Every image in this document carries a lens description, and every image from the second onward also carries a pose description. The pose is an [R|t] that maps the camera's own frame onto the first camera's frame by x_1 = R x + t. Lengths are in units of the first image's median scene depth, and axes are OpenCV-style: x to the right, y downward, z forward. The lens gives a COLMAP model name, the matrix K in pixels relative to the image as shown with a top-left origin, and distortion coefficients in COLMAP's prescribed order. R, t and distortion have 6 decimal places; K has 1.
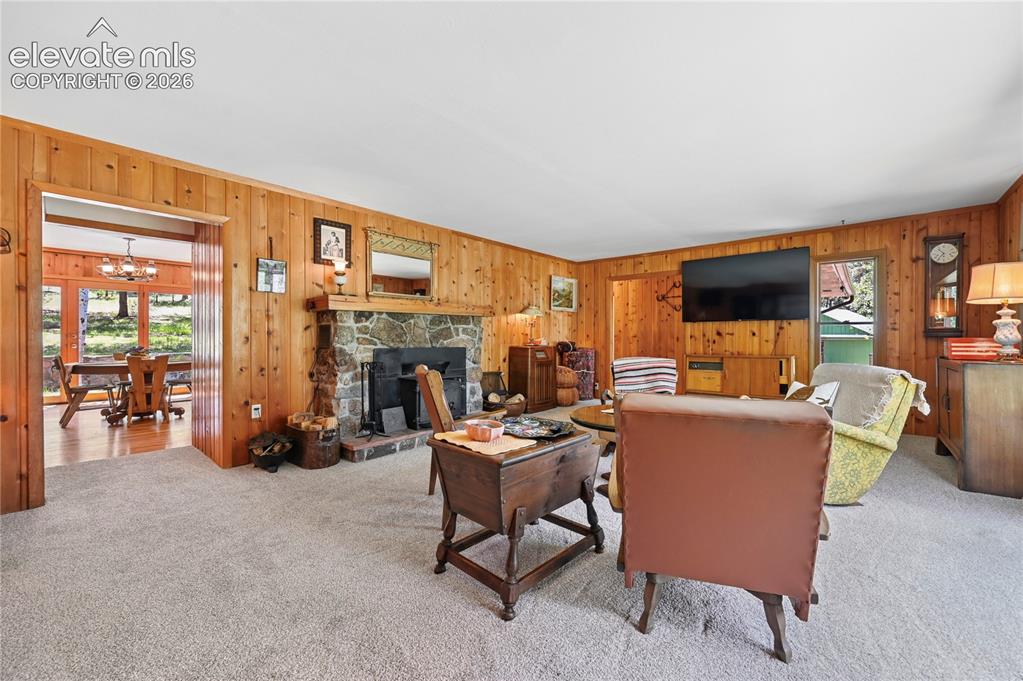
lens RADIAL K [[410.4, 0, 513.0], [0, 410.4, 336.3], [0, 0, 1]] dist [0.000105, 0.000022]
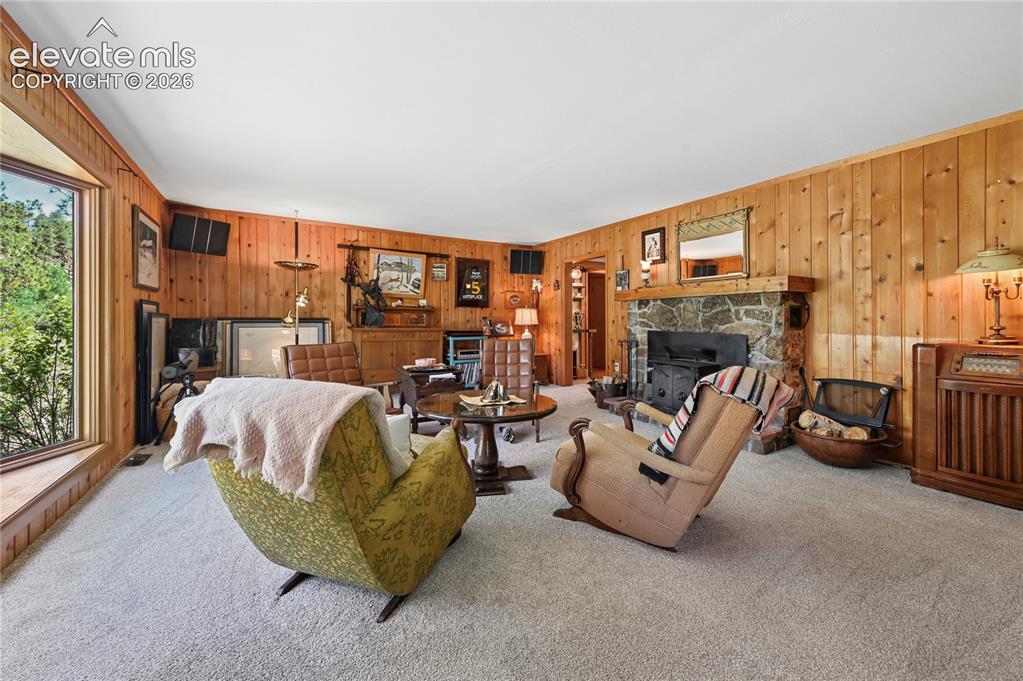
lens RADIAL K [[400.1, 0, 513.8], [0, 400.1, 320.4], [0, 0, 1]] dist [0.000236, -0.000023]
pose [[-0.297104, 0.001343, -0.954844, 0.732818], [-0.001558, 0.999997, 0.001892, -0.000991], [0.954844, 0.002049, -0.297101, 0.809412]]
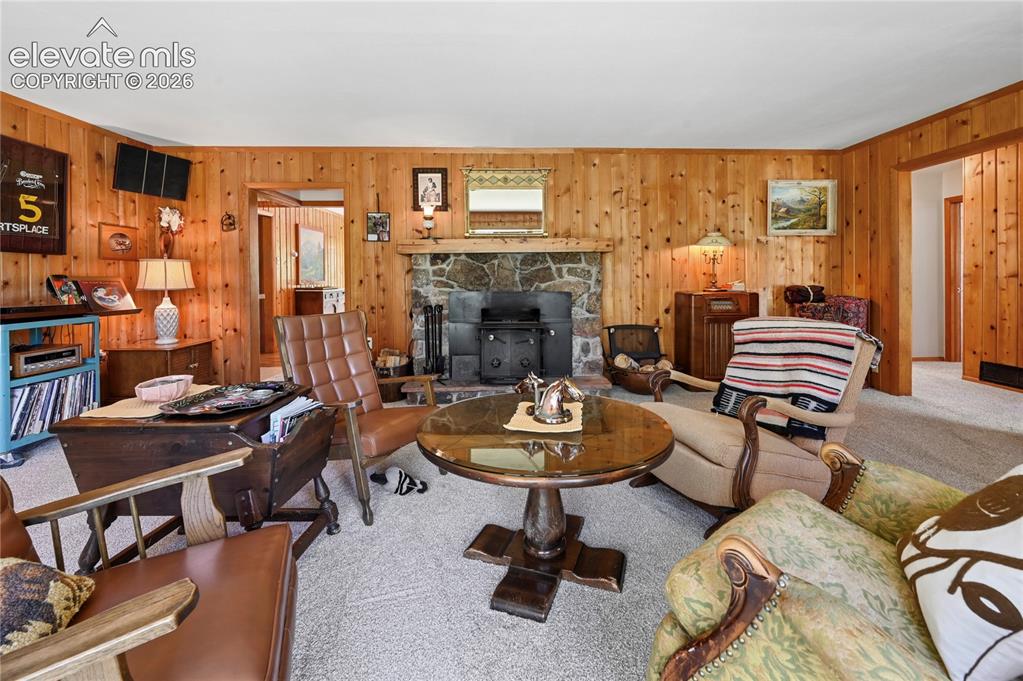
lens RADIAL K [[426.4, 0, 512.8], [0, 426.4, 282.0], [0, 0, 1]] dist [-0.000557, -0.000056]
pose [[0.680503, 0.000424, -0.732745, 0.416493], [0.006052, 0.999962, 0.006198, 0.001660], [0.732720, -0.008653, 0.680475, 0.353980]]
